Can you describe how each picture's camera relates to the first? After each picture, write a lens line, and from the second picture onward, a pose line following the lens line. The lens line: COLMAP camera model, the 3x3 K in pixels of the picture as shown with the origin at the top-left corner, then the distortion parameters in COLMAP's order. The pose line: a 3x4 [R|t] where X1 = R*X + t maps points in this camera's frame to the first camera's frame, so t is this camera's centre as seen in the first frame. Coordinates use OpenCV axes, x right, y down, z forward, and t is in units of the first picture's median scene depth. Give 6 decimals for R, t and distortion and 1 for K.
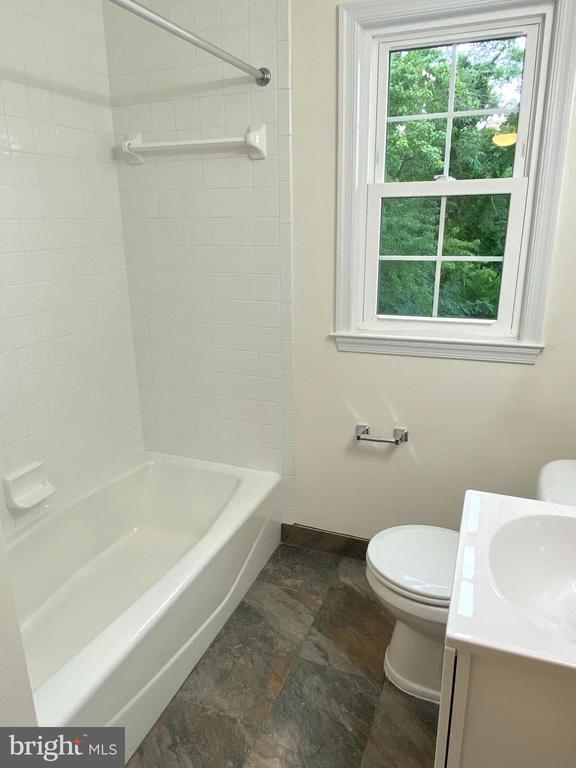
lens RADIAL K [[540.6, 0, 288.0], [0, 540.6, 384.0], [0, 0, 1]] dist [0.126830, -0.186607]
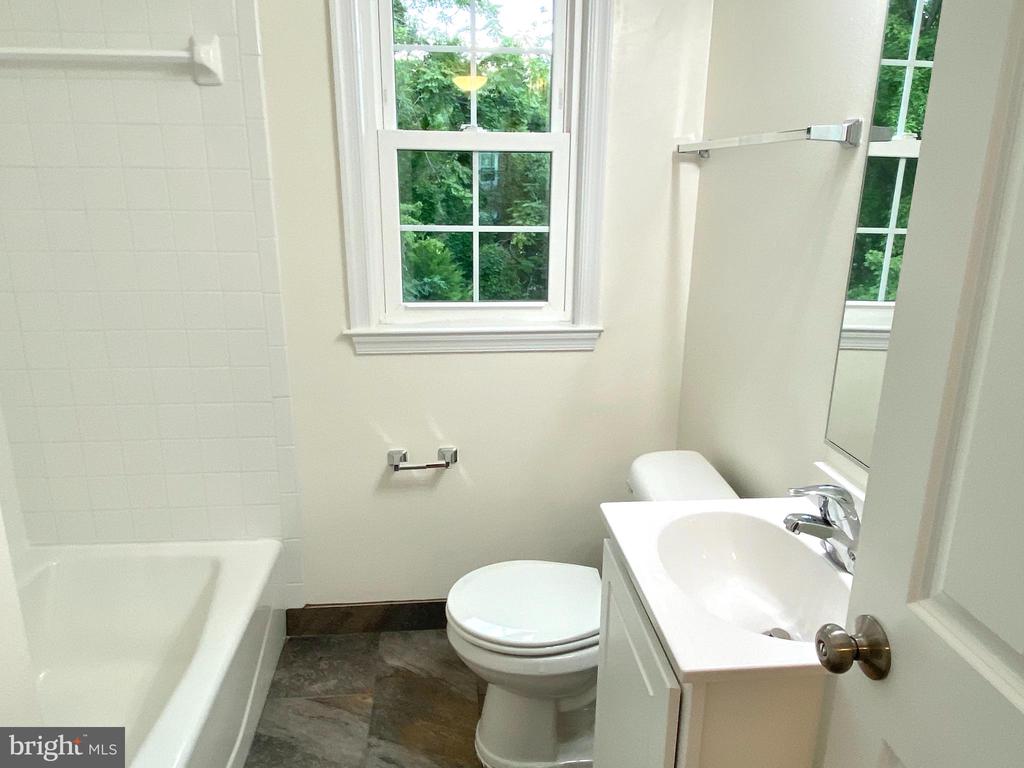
lens RADIAL K [[720.7, 0, 512.0], [0, 720.7, 384.0], [0, 0, 1]] dist [0.126830, -0.186607]
pose [[0.892341, -0.106743, 0.438557, -0.155324], [0.111427, 0.993657, 0.015129, -0.012983], [-0.437391, 0.035367, 0.898576, 0.030061]]
